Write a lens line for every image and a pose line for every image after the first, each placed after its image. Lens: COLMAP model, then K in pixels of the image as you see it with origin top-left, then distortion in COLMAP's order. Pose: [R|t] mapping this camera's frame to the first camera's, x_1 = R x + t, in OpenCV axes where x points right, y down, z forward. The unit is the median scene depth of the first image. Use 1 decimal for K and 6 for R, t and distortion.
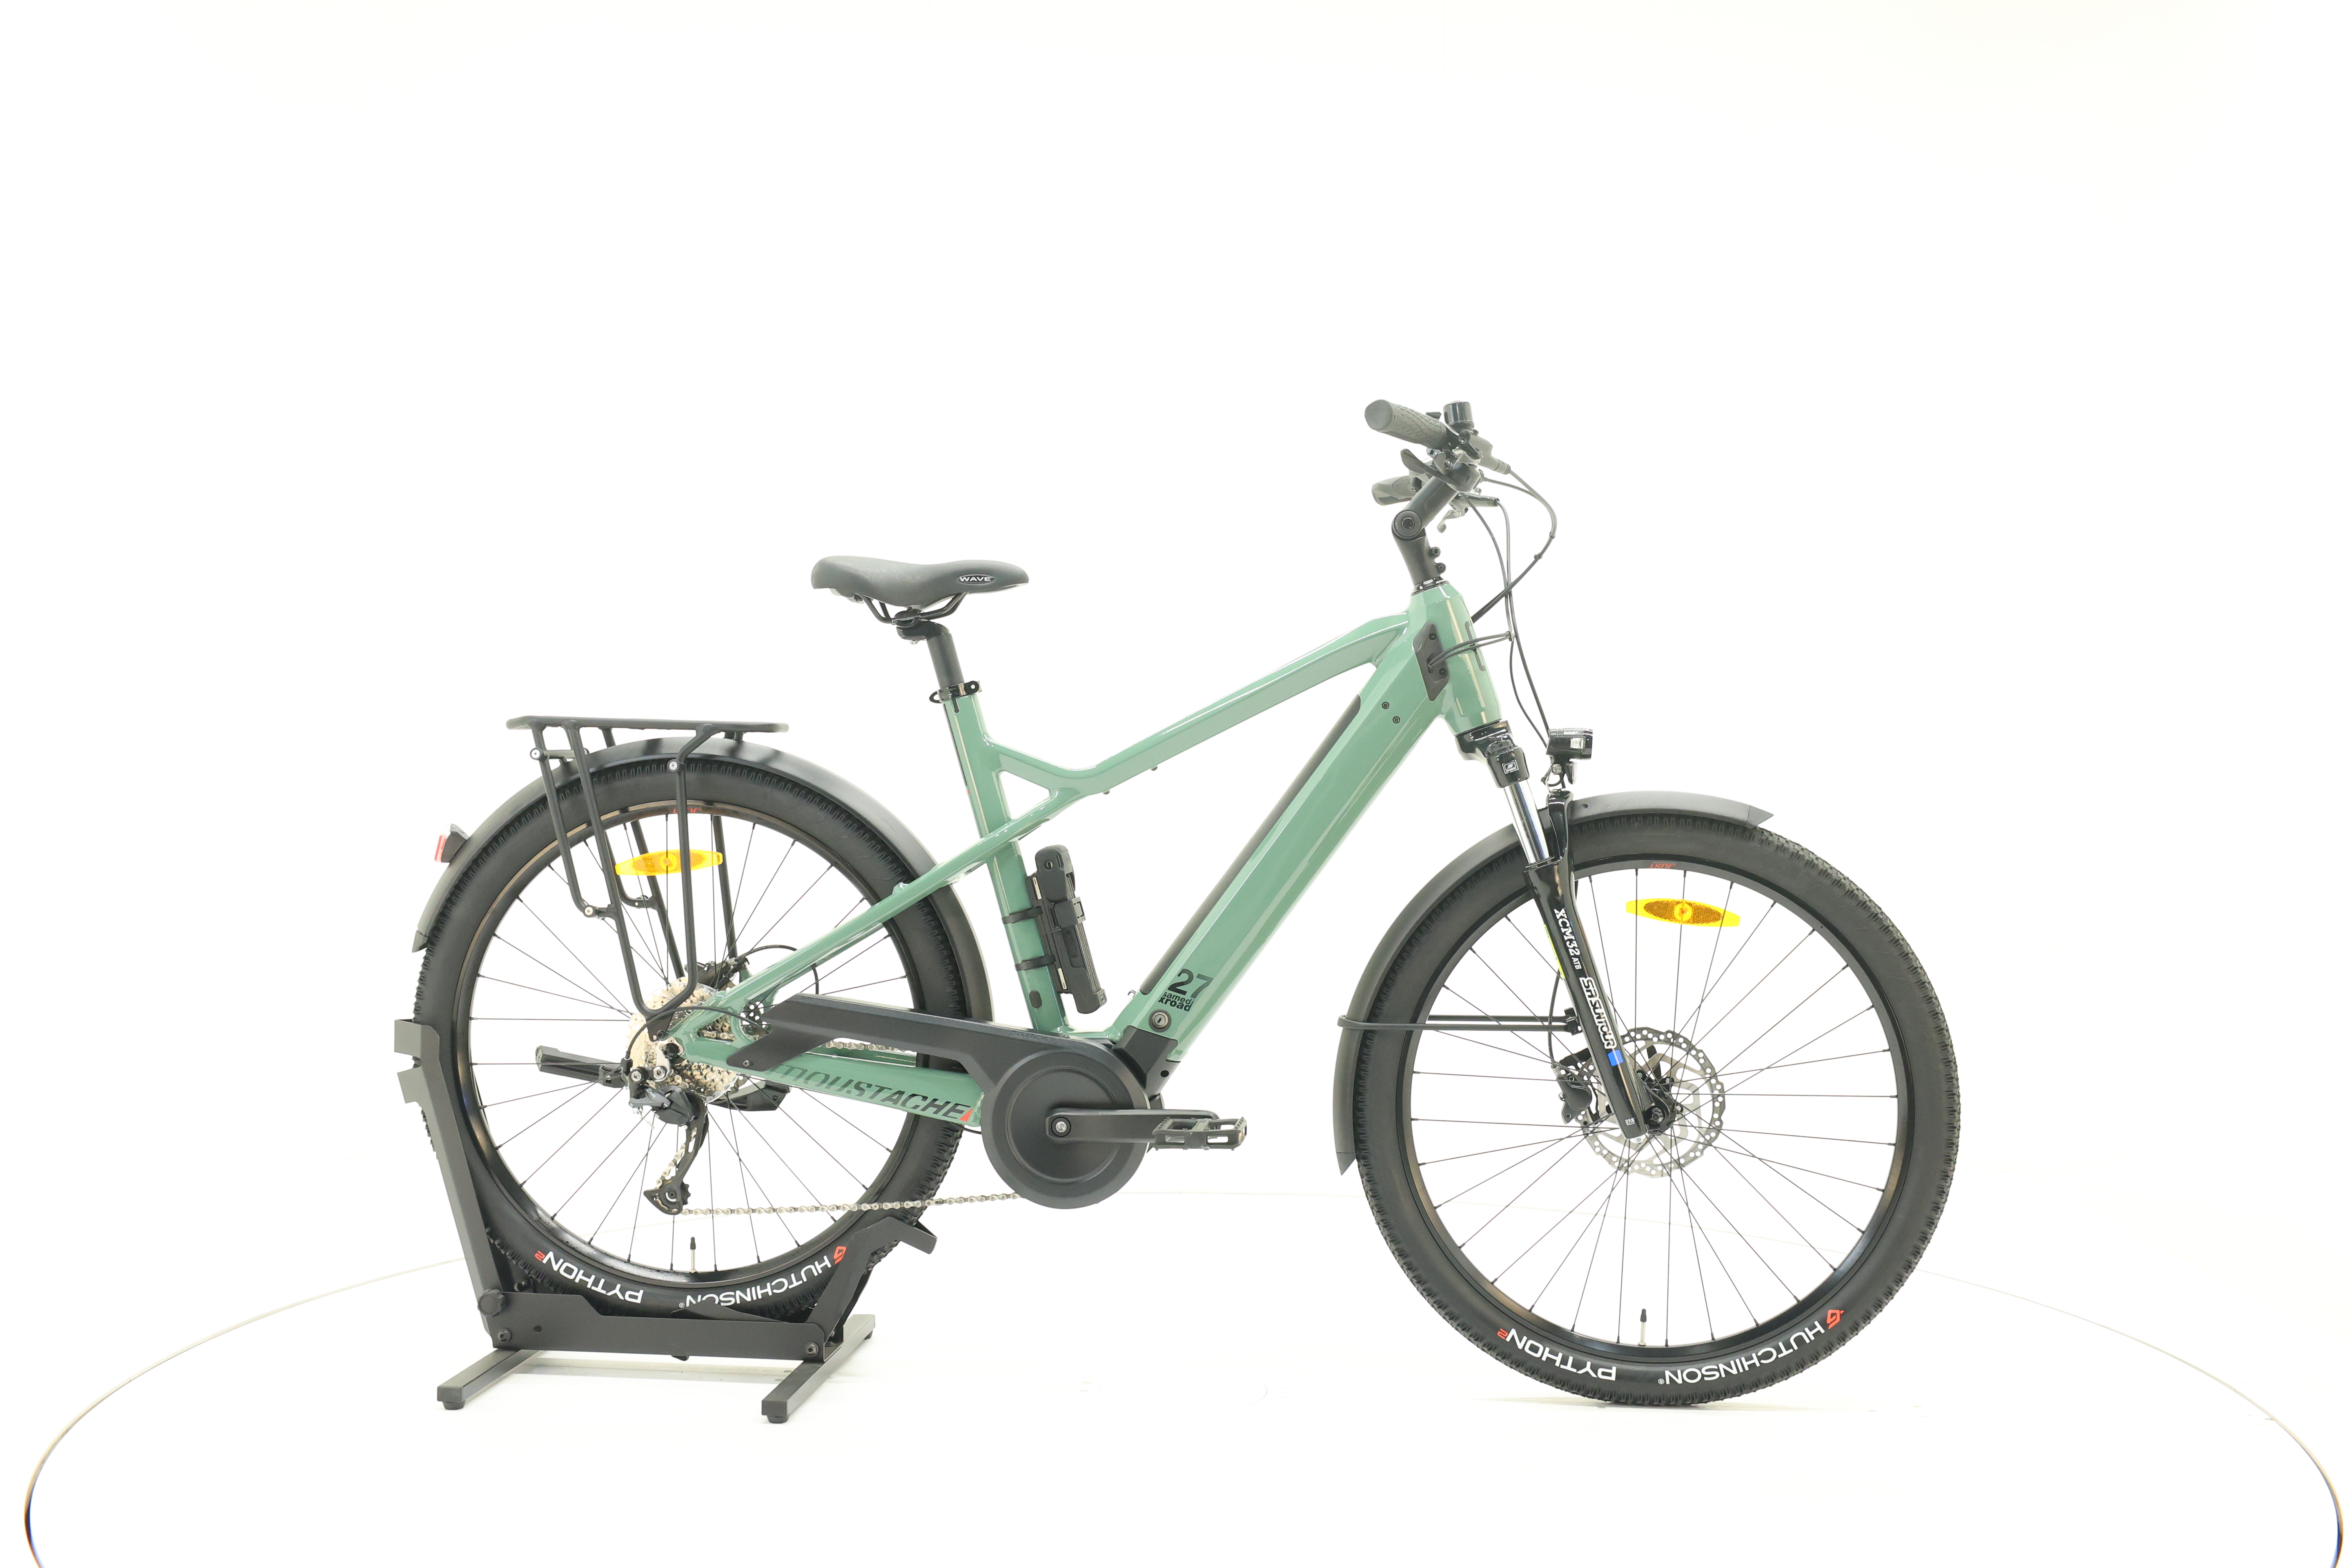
lens RADIAL K [[2495.6, 0, 1182.7], [0, 2495.6, 776.7], [0, 0, 1]] dist [-0.008849, 0.000000]
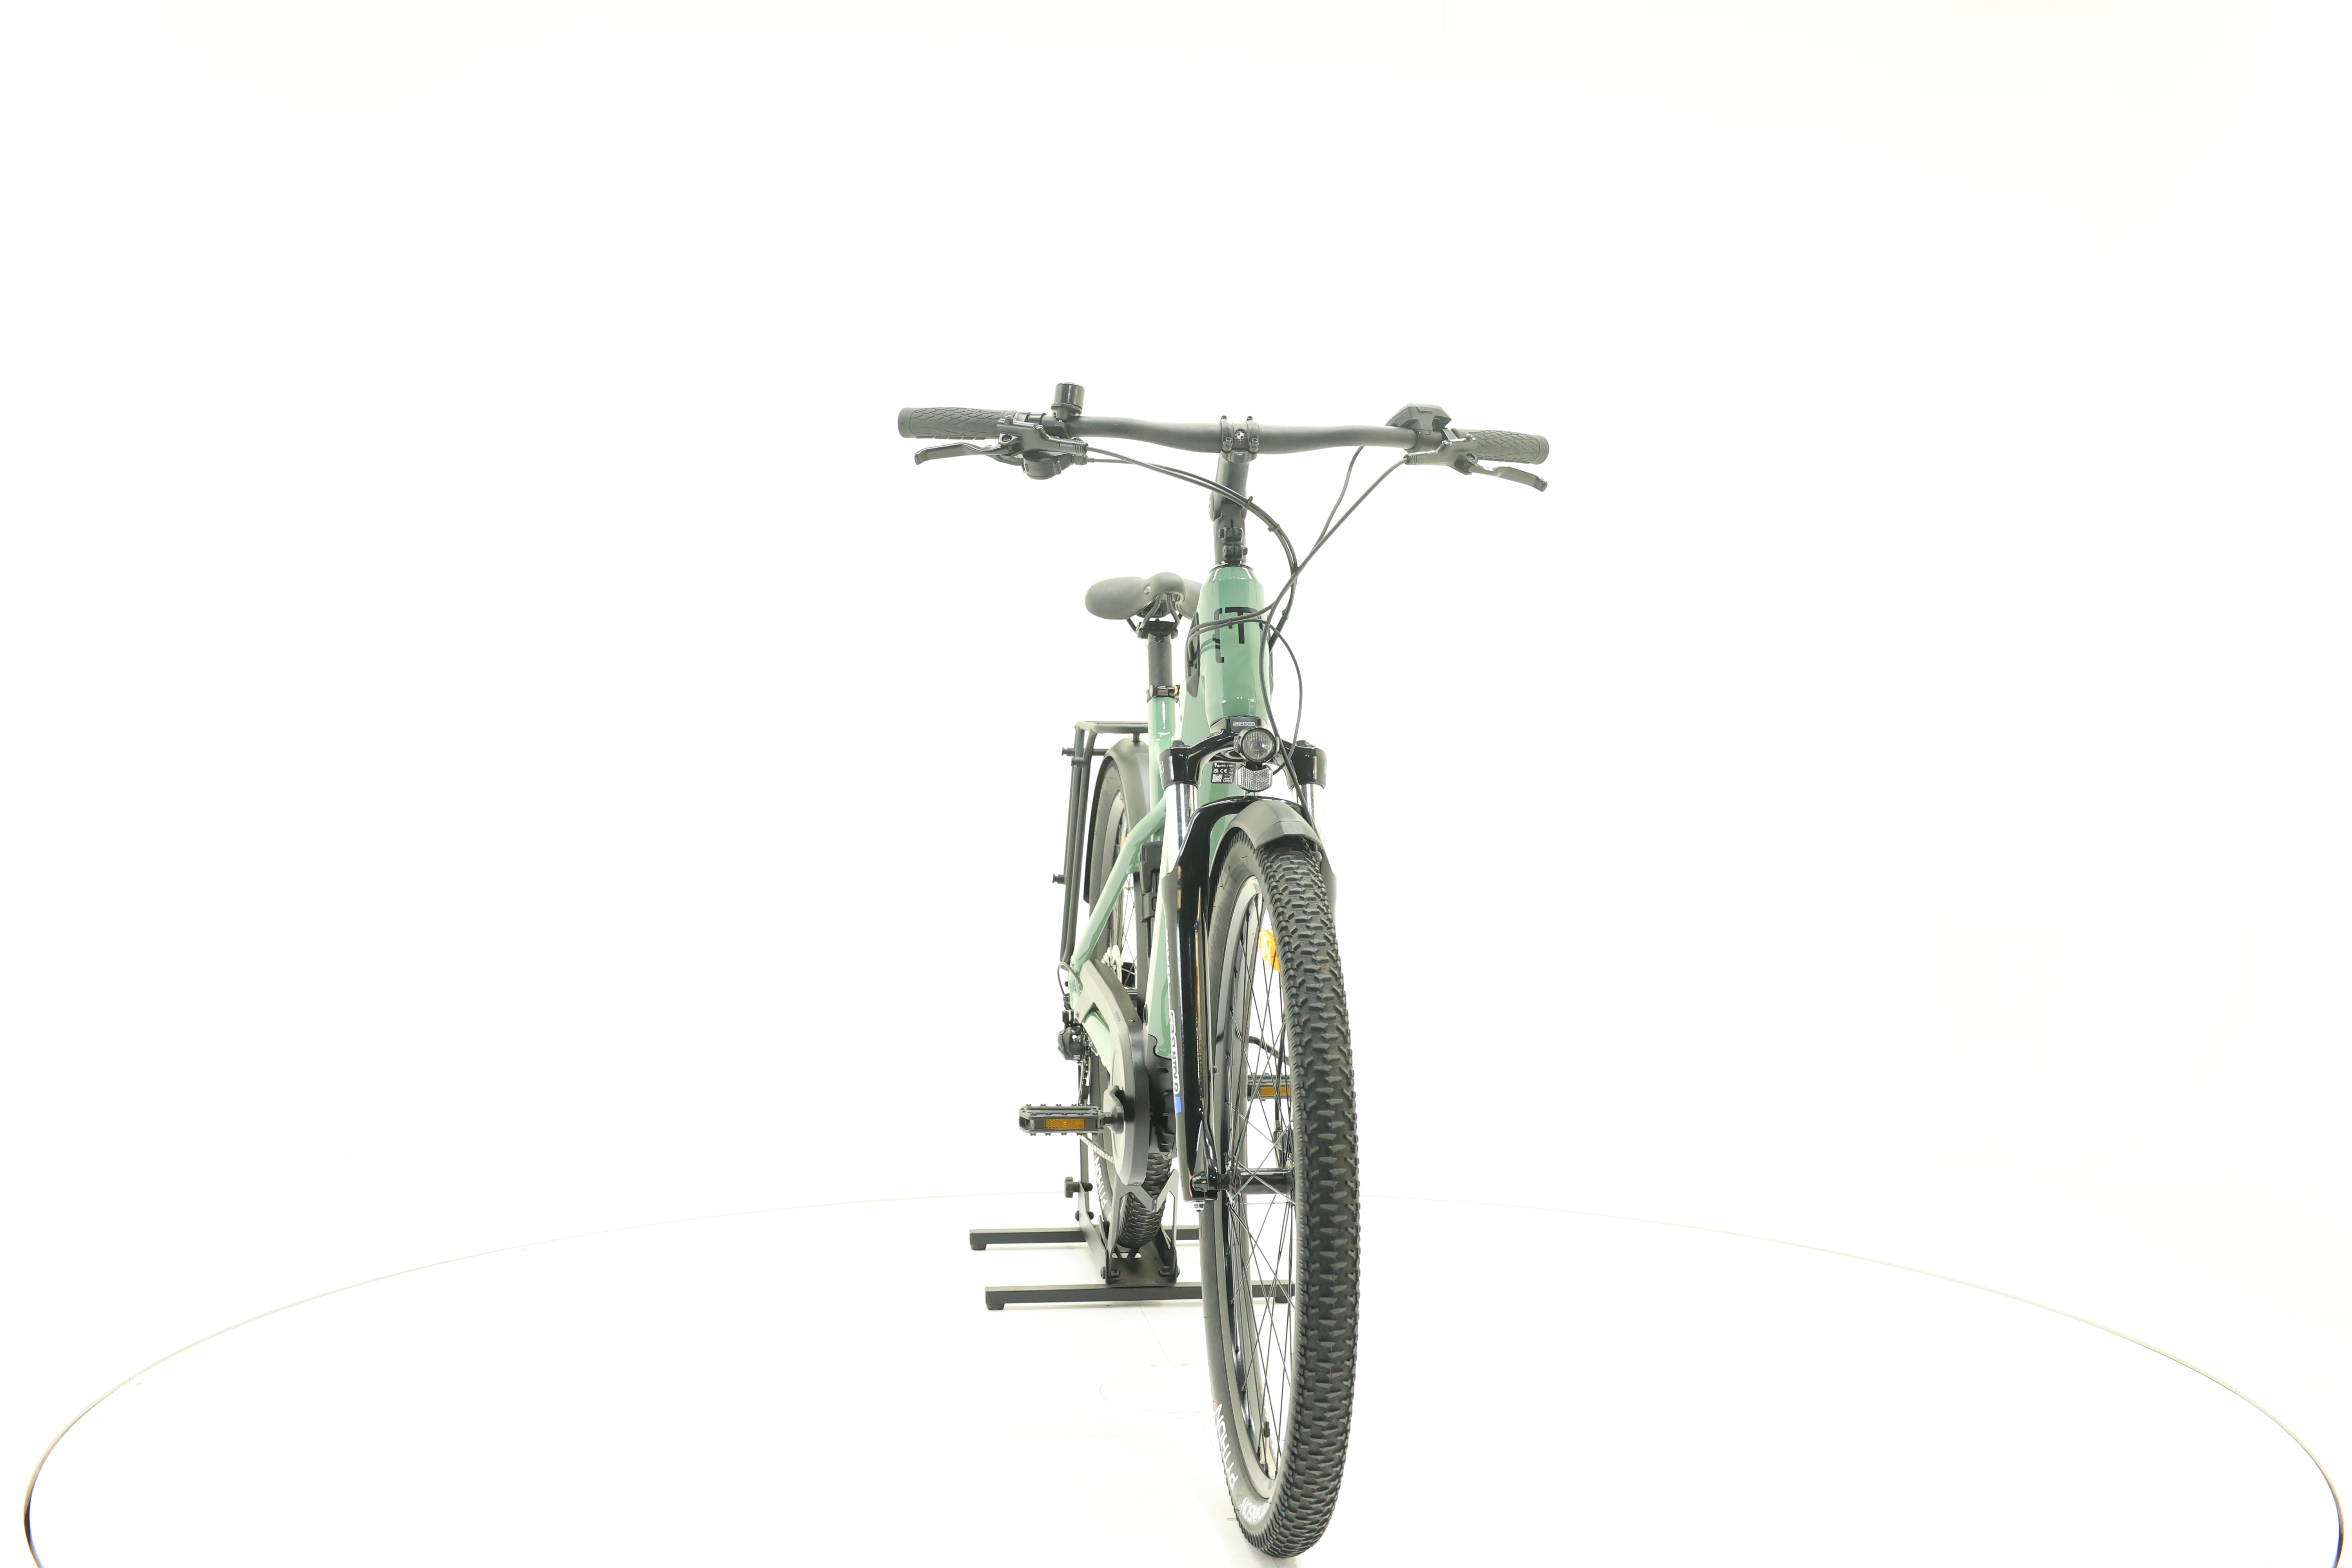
lens RADIAL K [[2495.6, 0, 1173.4], [0, 2495.6, 780.7], [0, 0, 1]] dist [-0.008849, 0.000000]
pose [[0.242753, 0.016182, -0.969953, 0.974486], [-0.020372, 0.999725, 0.011580, -0.010040], [0.969874, 0.016949, 0.243016, 0.755844]]
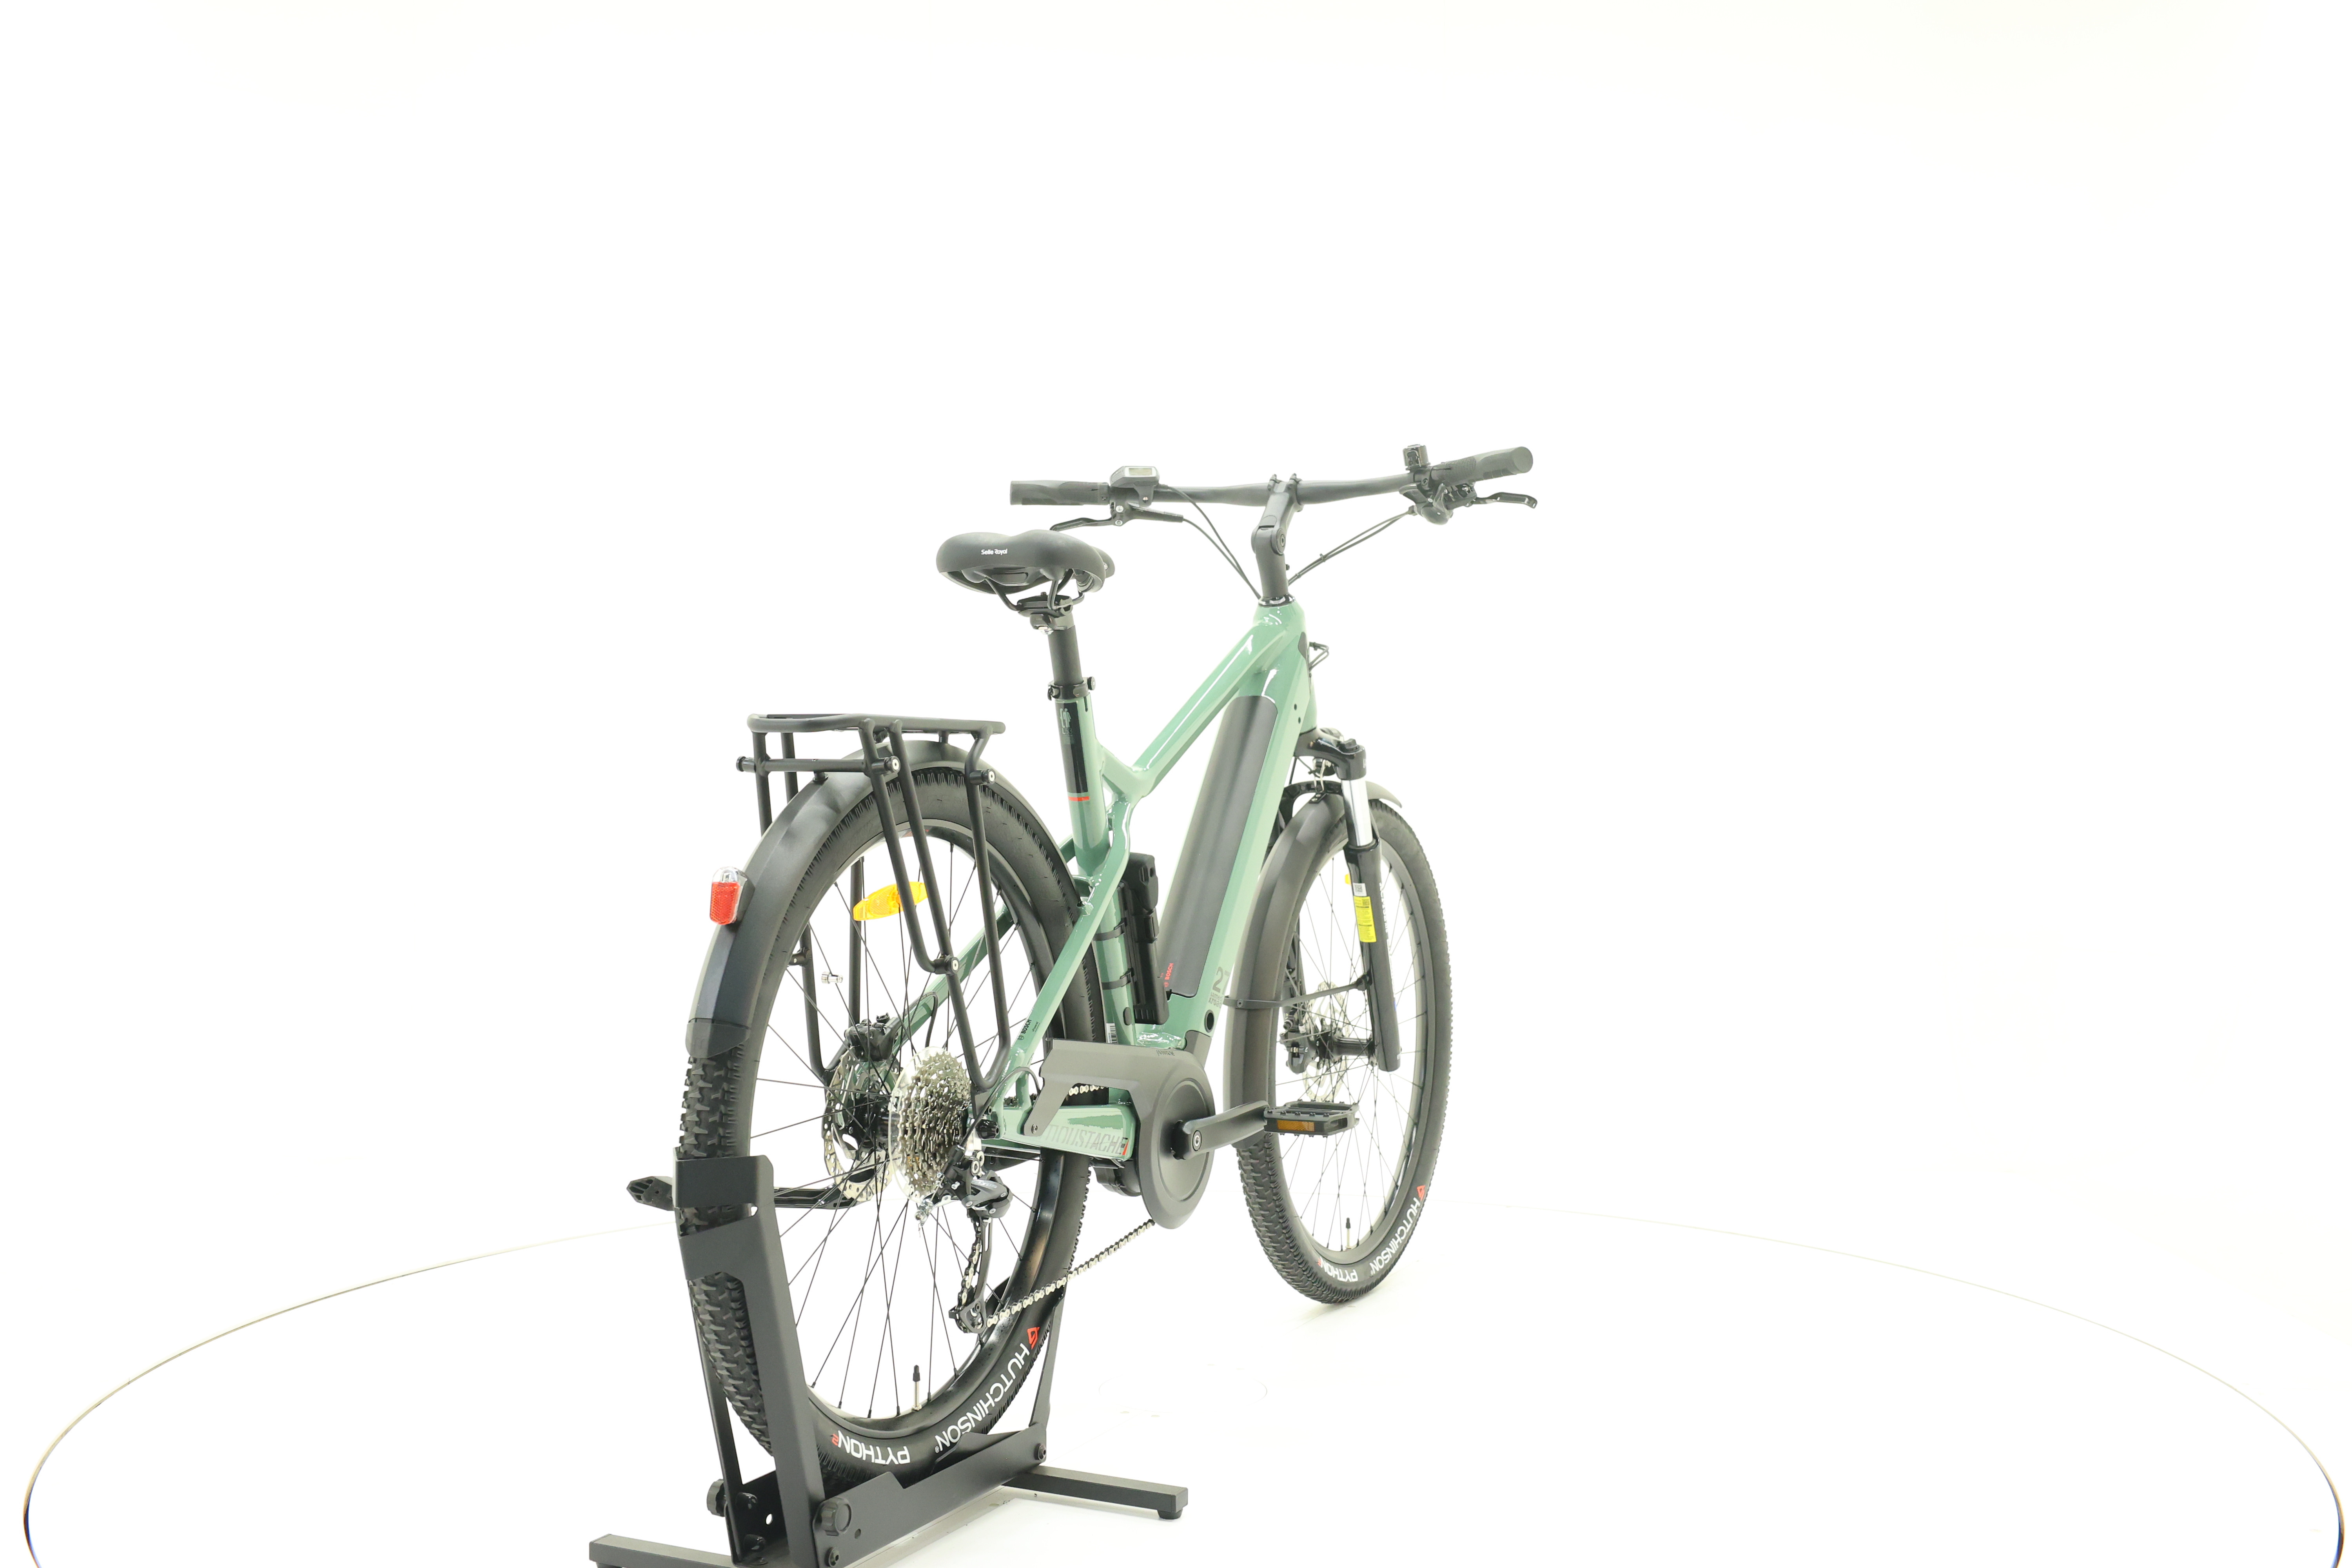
lens RADIAL K [[2495.6, 0, 1178.2], [0, 2495.6, 776.3], [0, 0, 1]] dist [-0.008849, 0.000000]
pose [[0.331767, -0.019751, 0.943155, -0.946918], [0.014859, 0.999766, 0.015709, -0.015953], [-0.943245, 0.008803, 0.331982, 0.674326]]
